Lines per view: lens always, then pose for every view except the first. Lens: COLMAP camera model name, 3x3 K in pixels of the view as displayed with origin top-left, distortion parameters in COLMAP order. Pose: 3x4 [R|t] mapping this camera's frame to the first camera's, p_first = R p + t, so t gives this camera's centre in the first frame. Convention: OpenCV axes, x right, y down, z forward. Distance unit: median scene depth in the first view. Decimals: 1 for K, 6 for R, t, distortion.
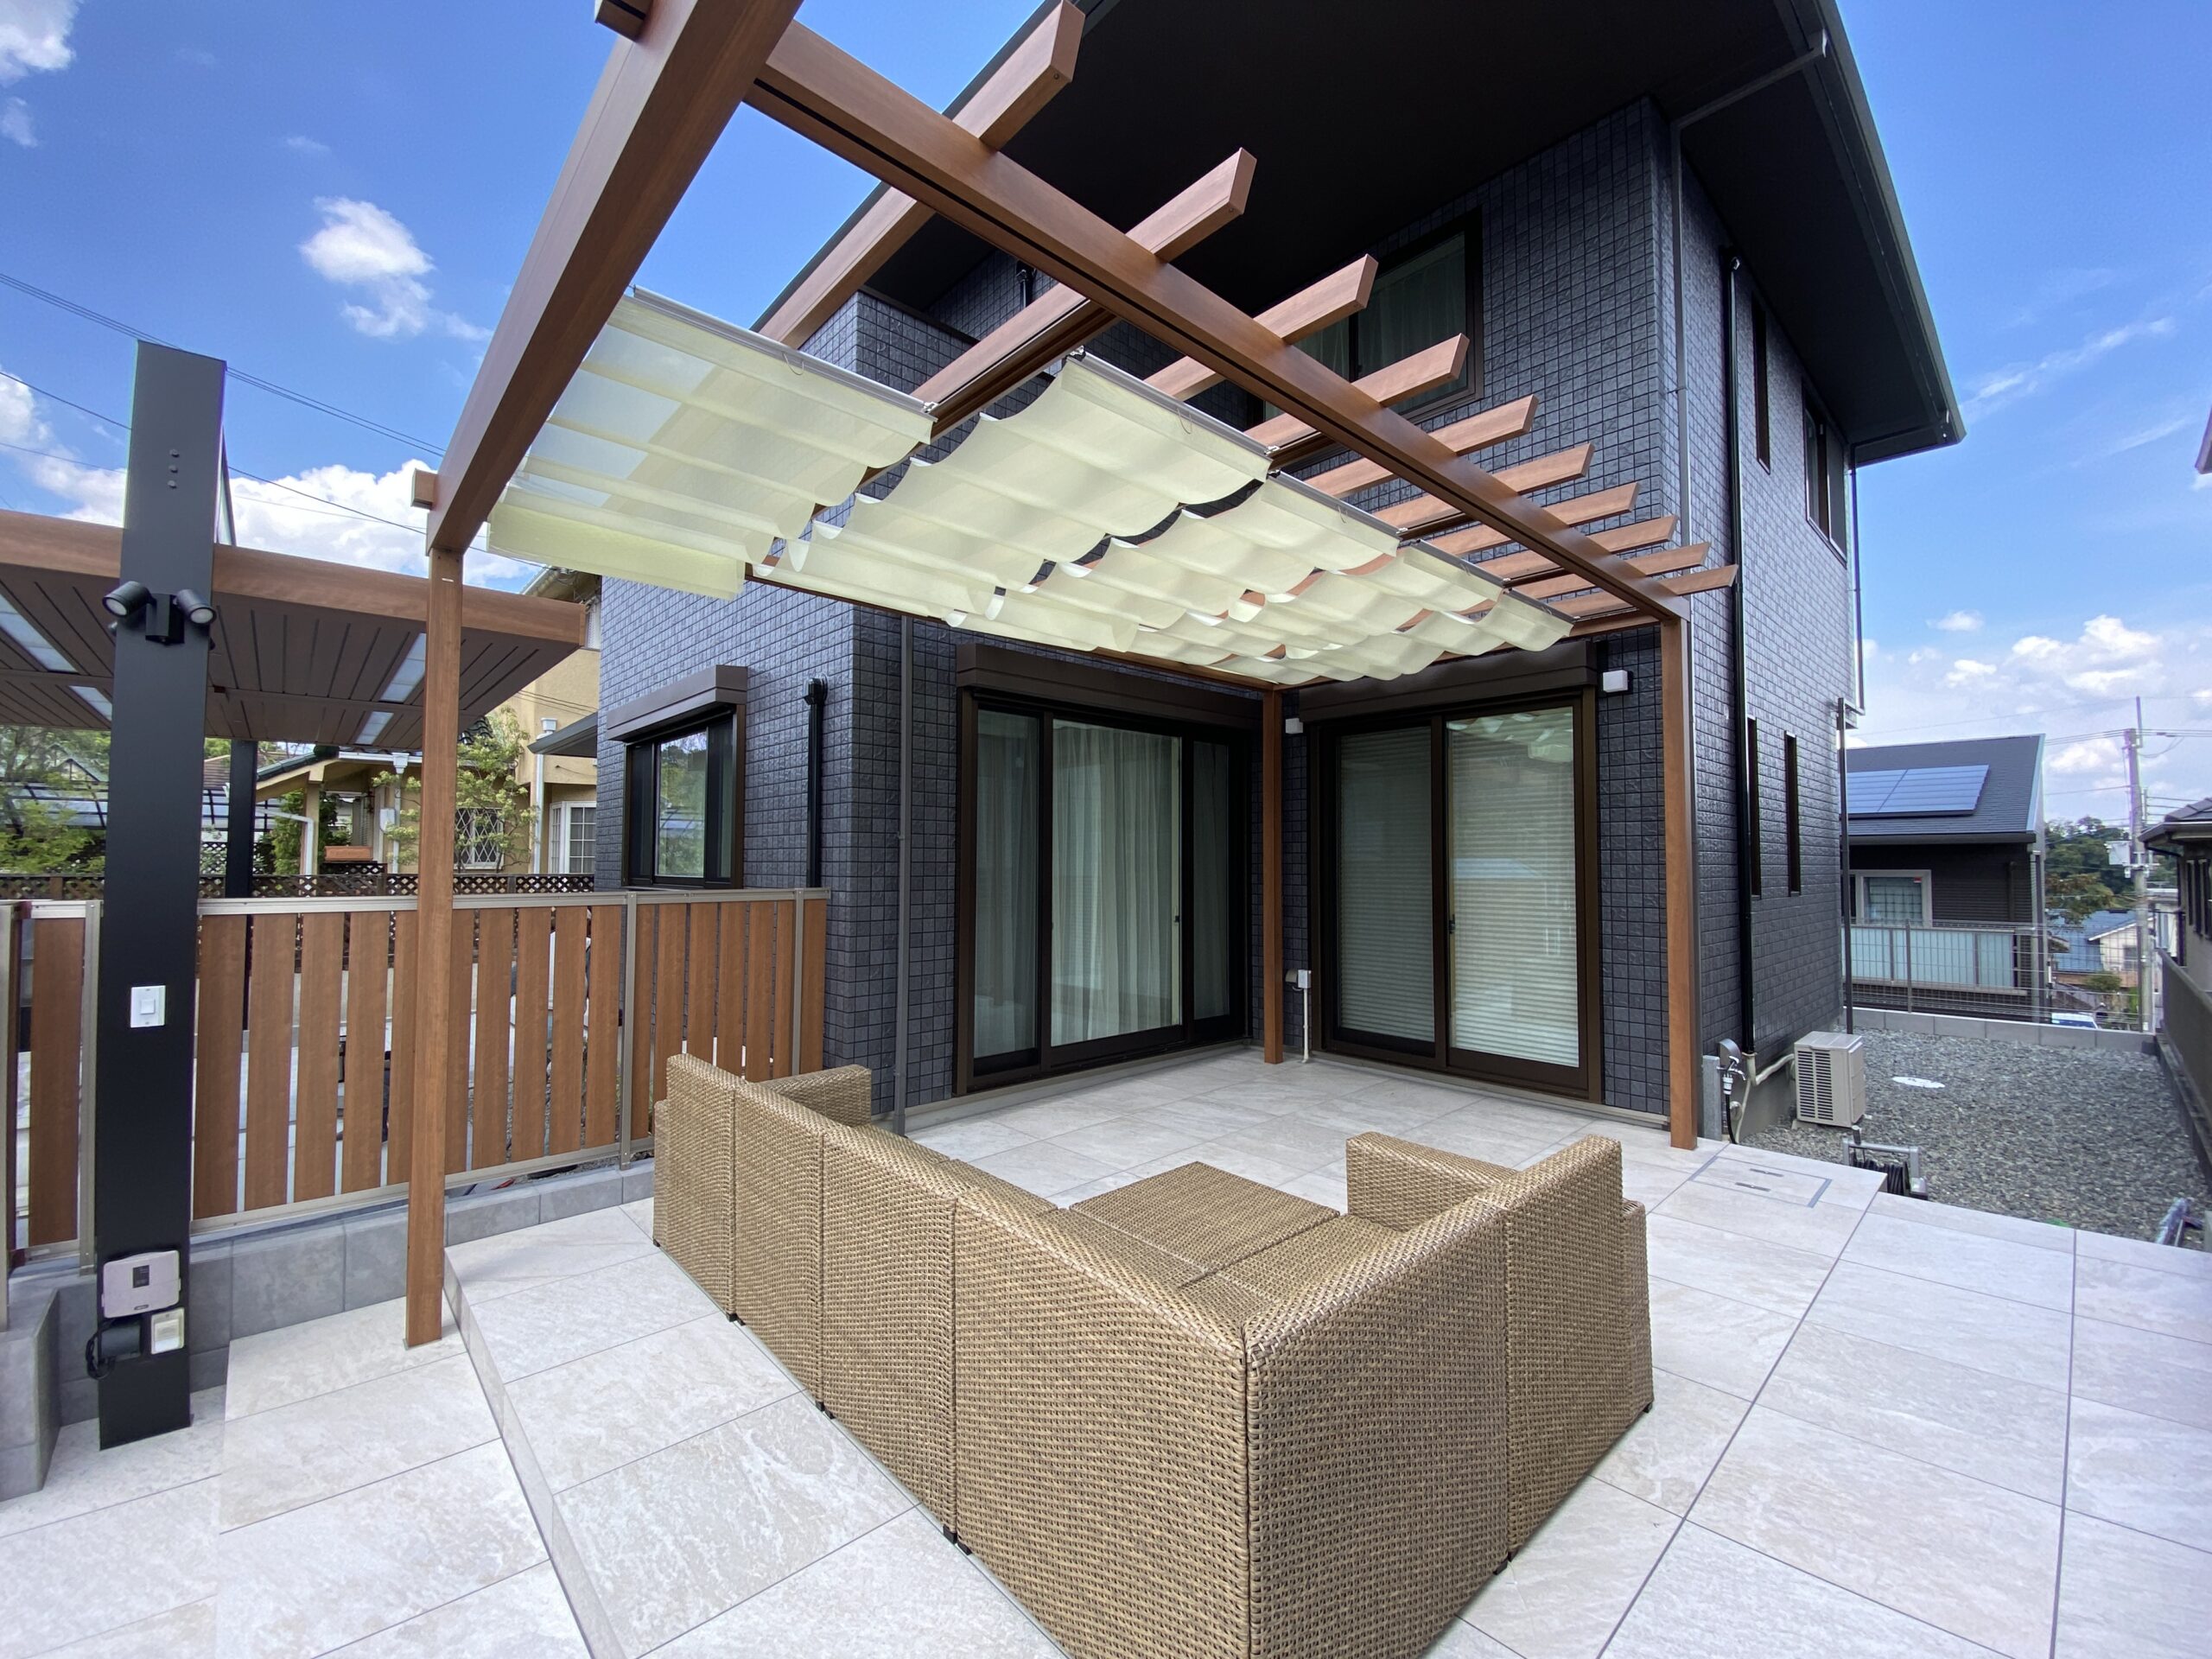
lens RADIAL K [[902.0, 0, 1104.1], [0, 902.0, 823.2], [0, 0, 1]] dist [0.016109, -0.017790]
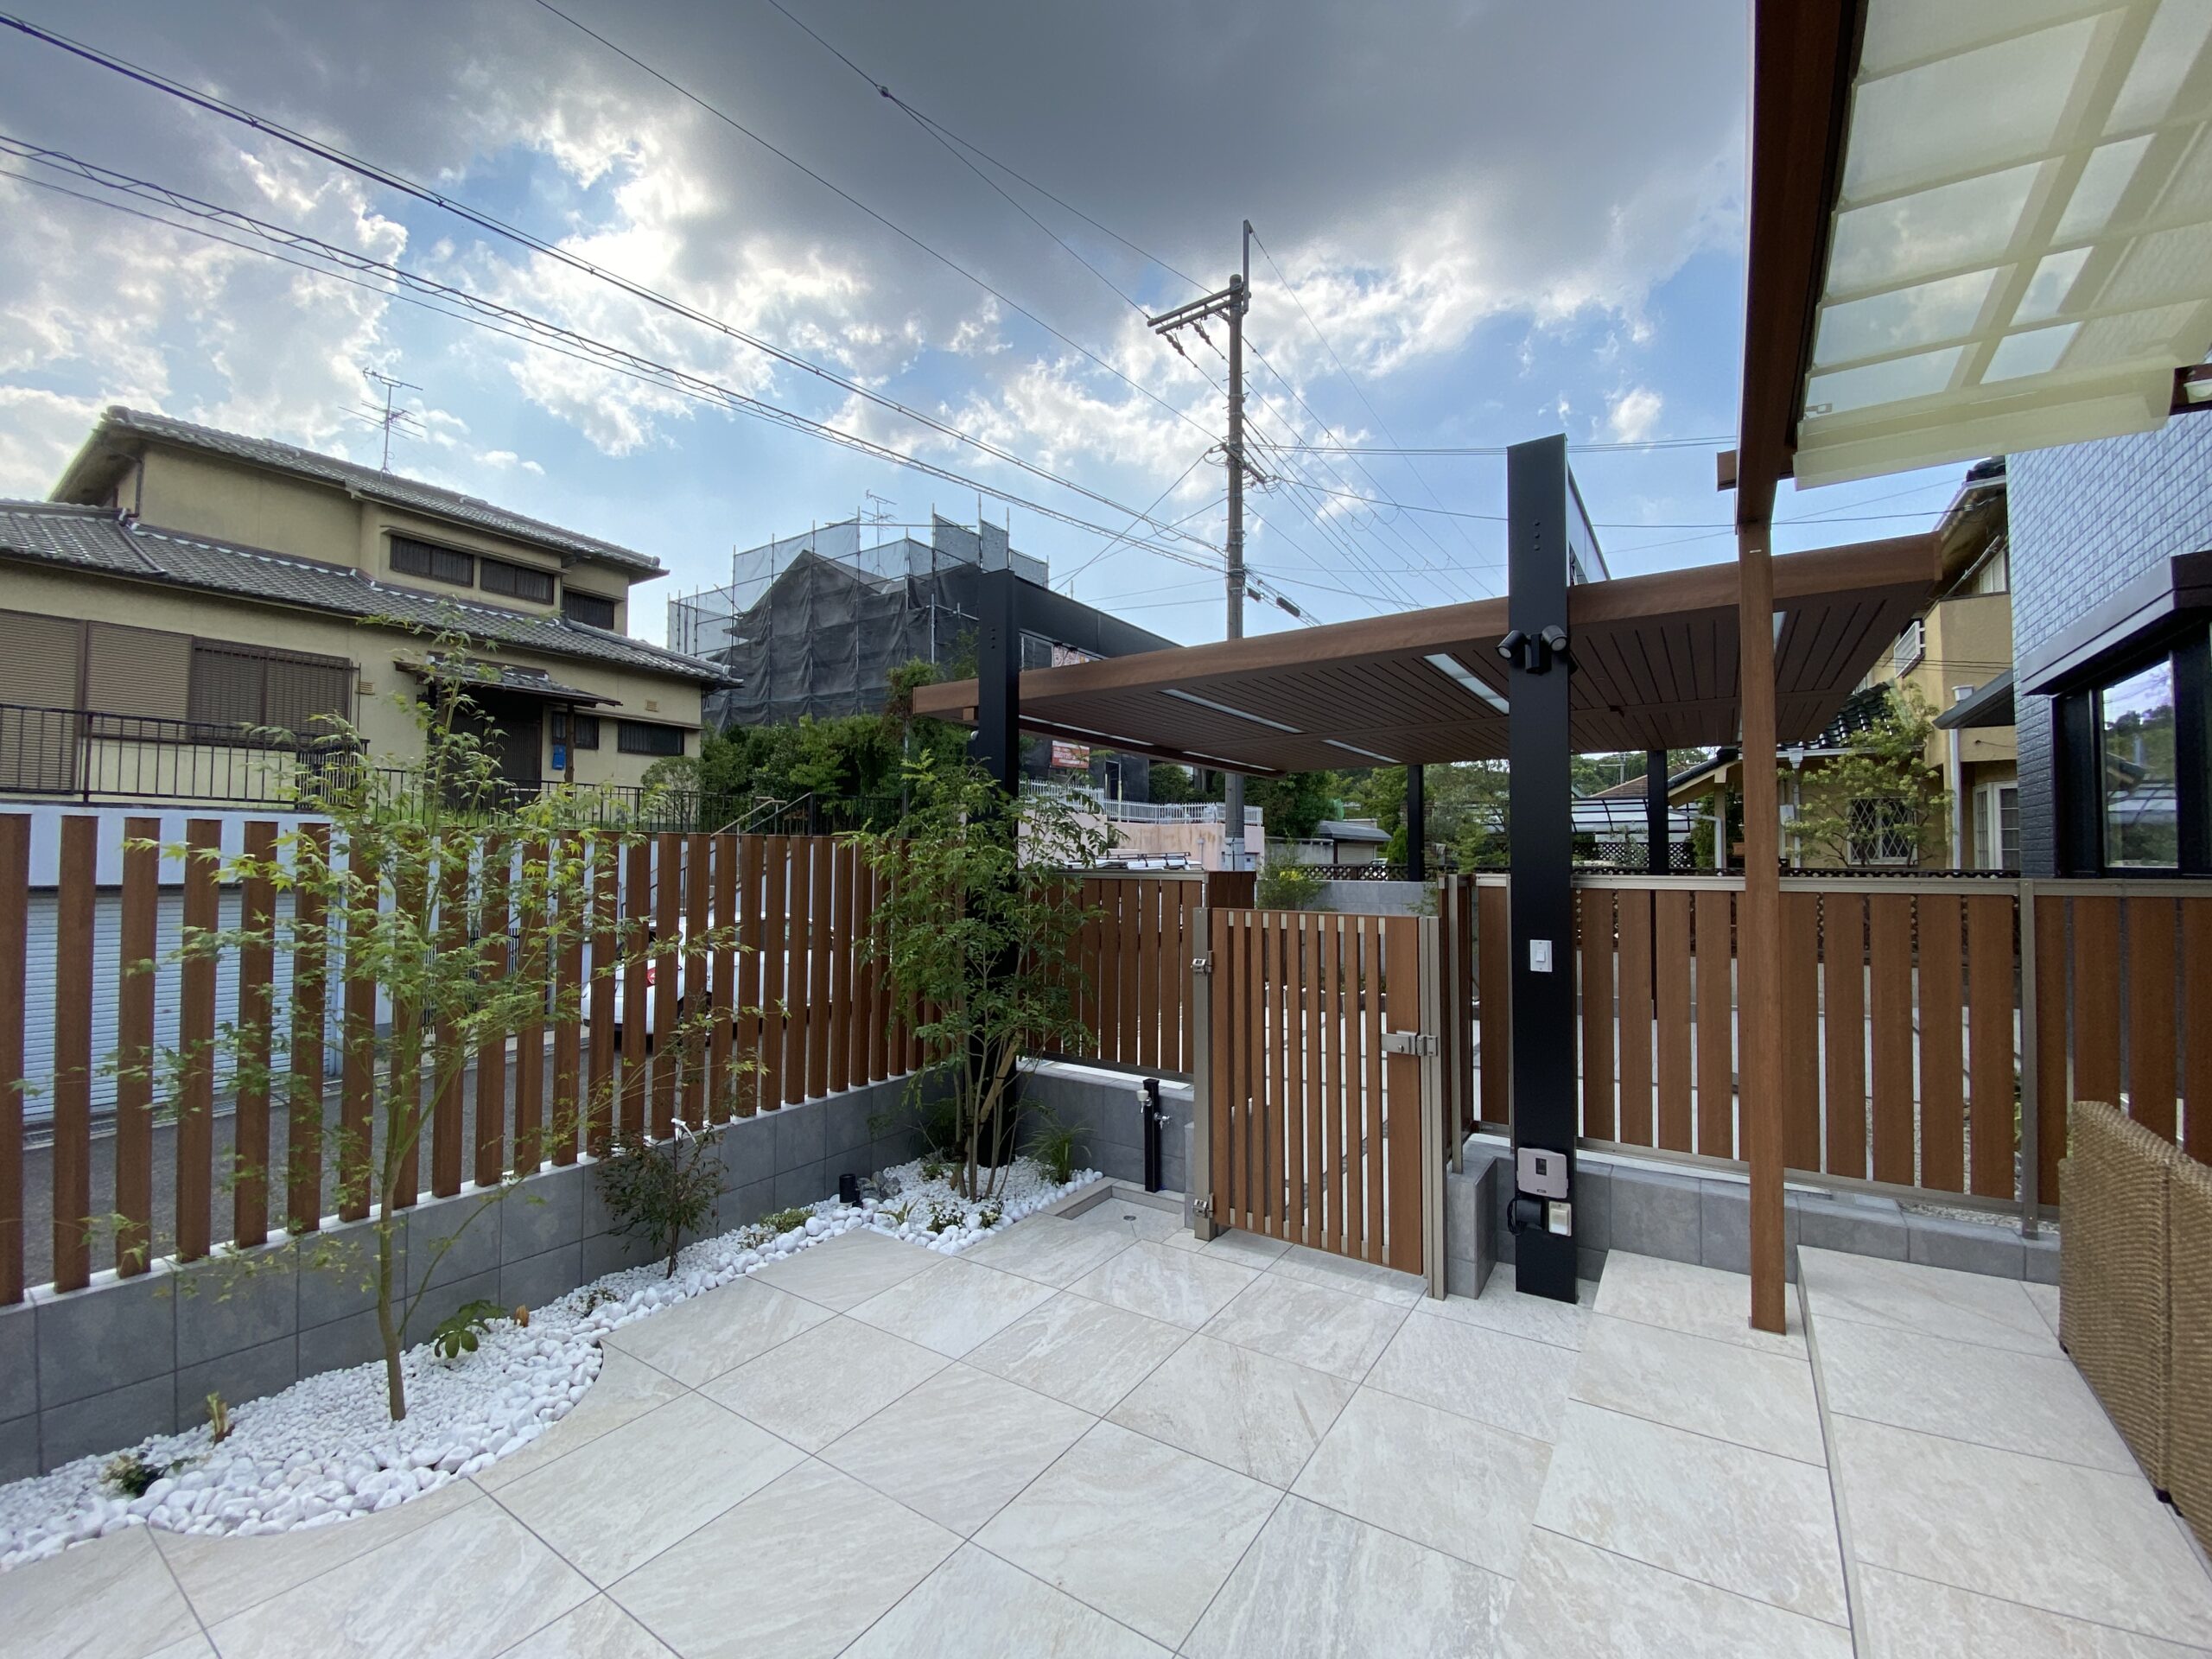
lens RADIAL K [[902.0, 0, 1104.1], [0, 902.0, 823.2], [0, 0, 1]] dist [0.016109, -0.017790]
pose [[0.230964, -0.042696, -0.972025, 0.051257], [0.040982, 0.998577, -0.034125, 0.028582], [0.972099, -0.031954, 0.232385, 0.084089]]
